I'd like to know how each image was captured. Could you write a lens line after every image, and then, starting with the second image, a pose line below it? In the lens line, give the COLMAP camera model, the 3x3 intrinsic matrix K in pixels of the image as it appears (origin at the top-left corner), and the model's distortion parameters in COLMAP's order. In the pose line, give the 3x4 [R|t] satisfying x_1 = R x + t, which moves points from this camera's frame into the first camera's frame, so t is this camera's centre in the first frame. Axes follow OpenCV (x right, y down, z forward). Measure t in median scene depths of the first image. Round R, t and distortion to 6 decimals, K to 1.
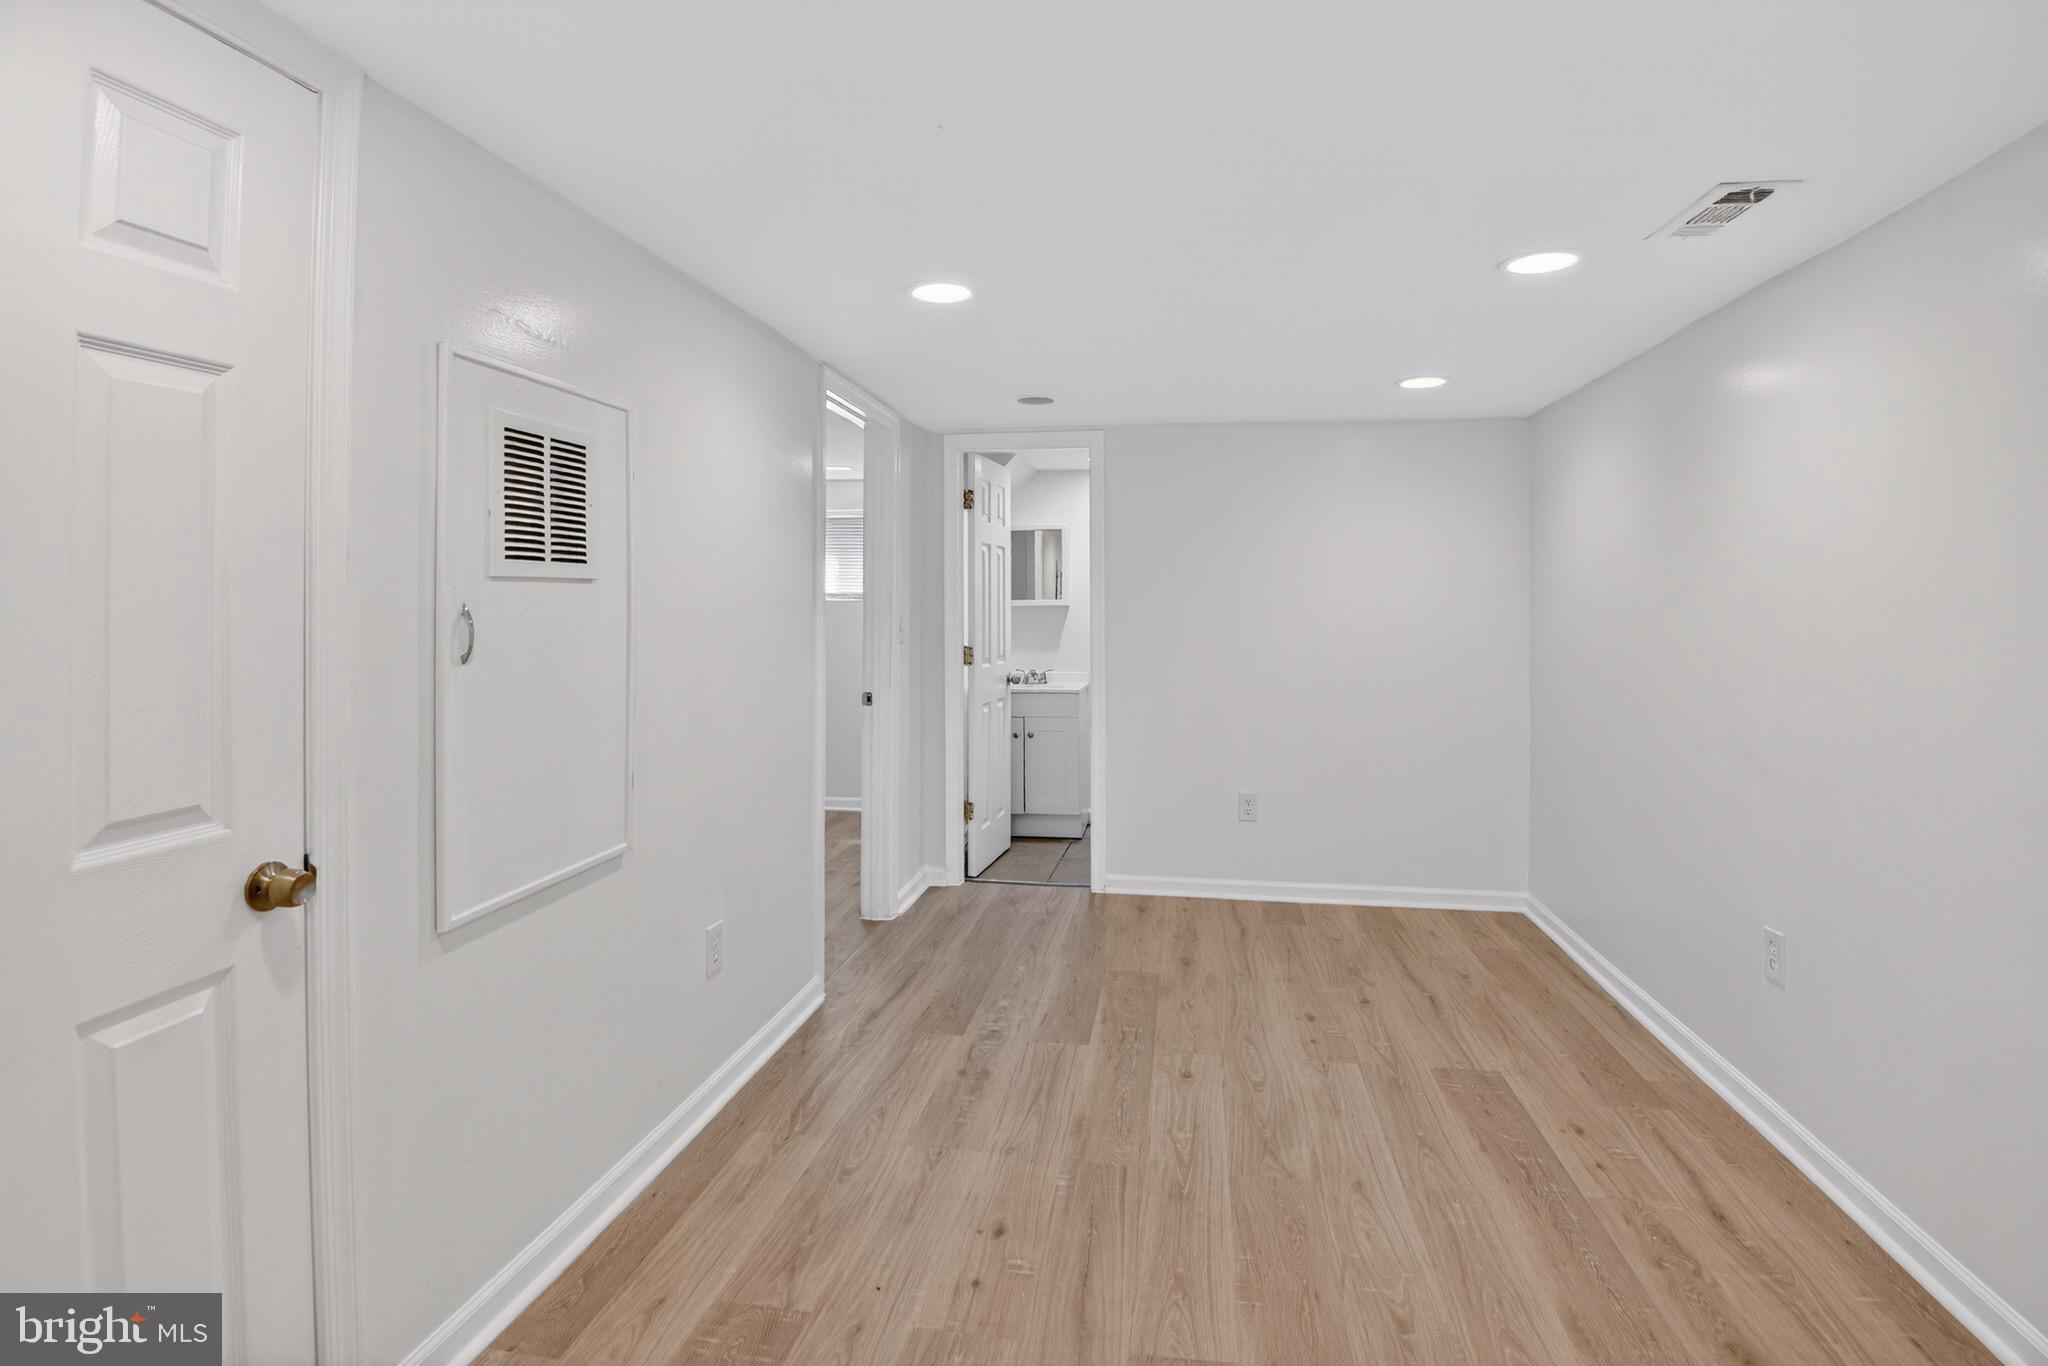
lens RADIAL K [[1017.7, 0, 1028.6], [0, 1017.7, 603.2], [0, 0, 1]] dist [-0.031431, -0.000650]
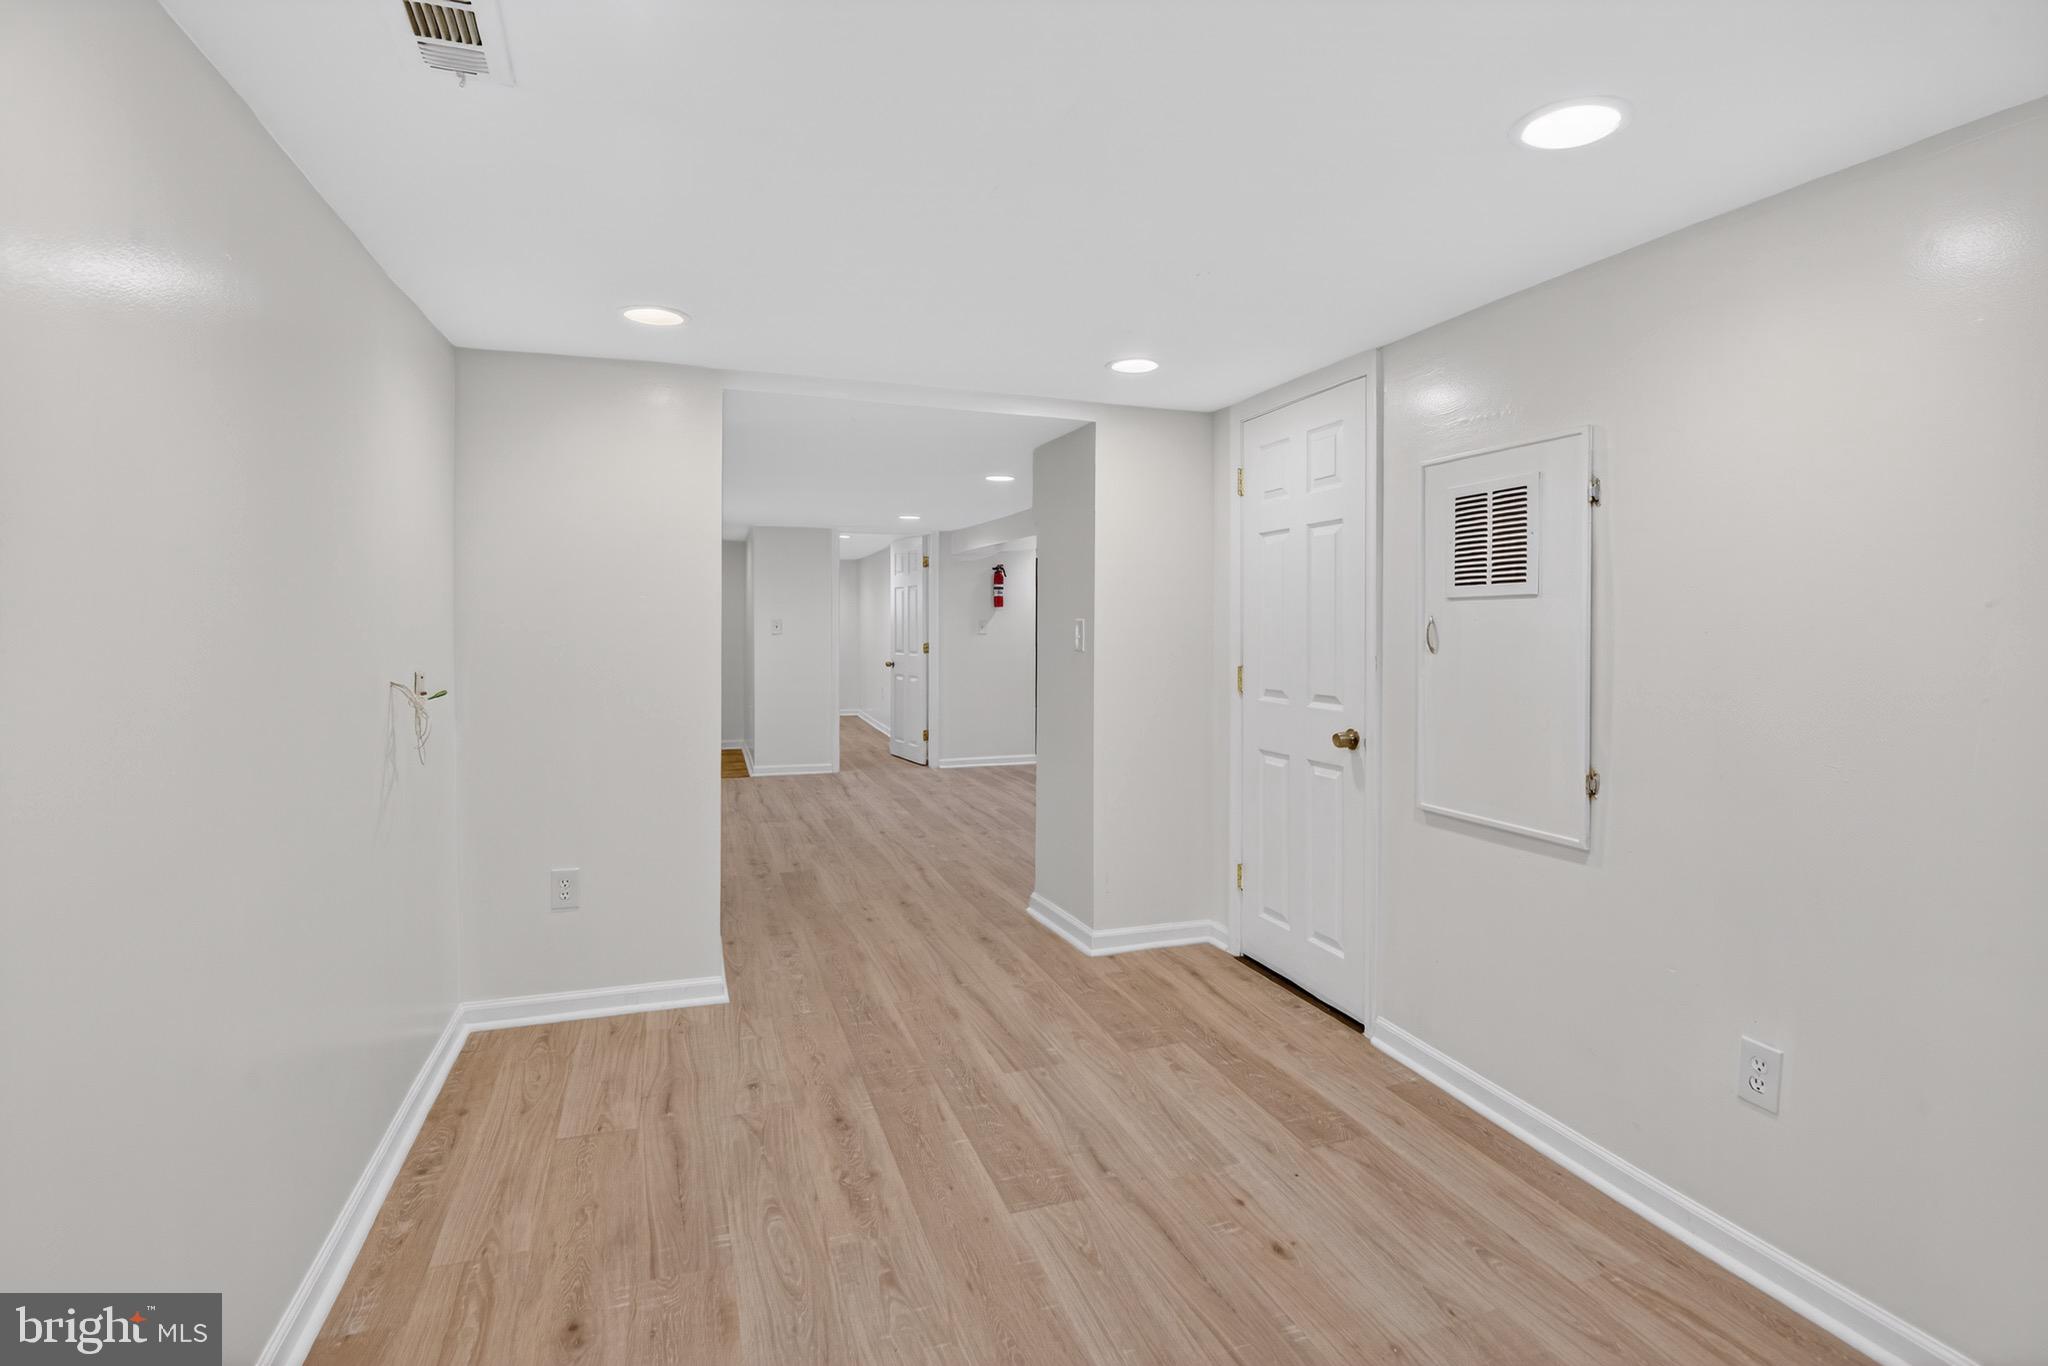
lens RADIAL K [[988.0, 0, 1024.0], [0, 988.0, 683.0], [0, 0, 1]] dist [0.000796, -0.000942]
pose [[-0.878846, 0.025454, -0.476426, 0.703001], [-0.004858, 0.998047, 0.062284, 0.011182], [0.477080, 0.057053, -0.877006, 1.869580]]
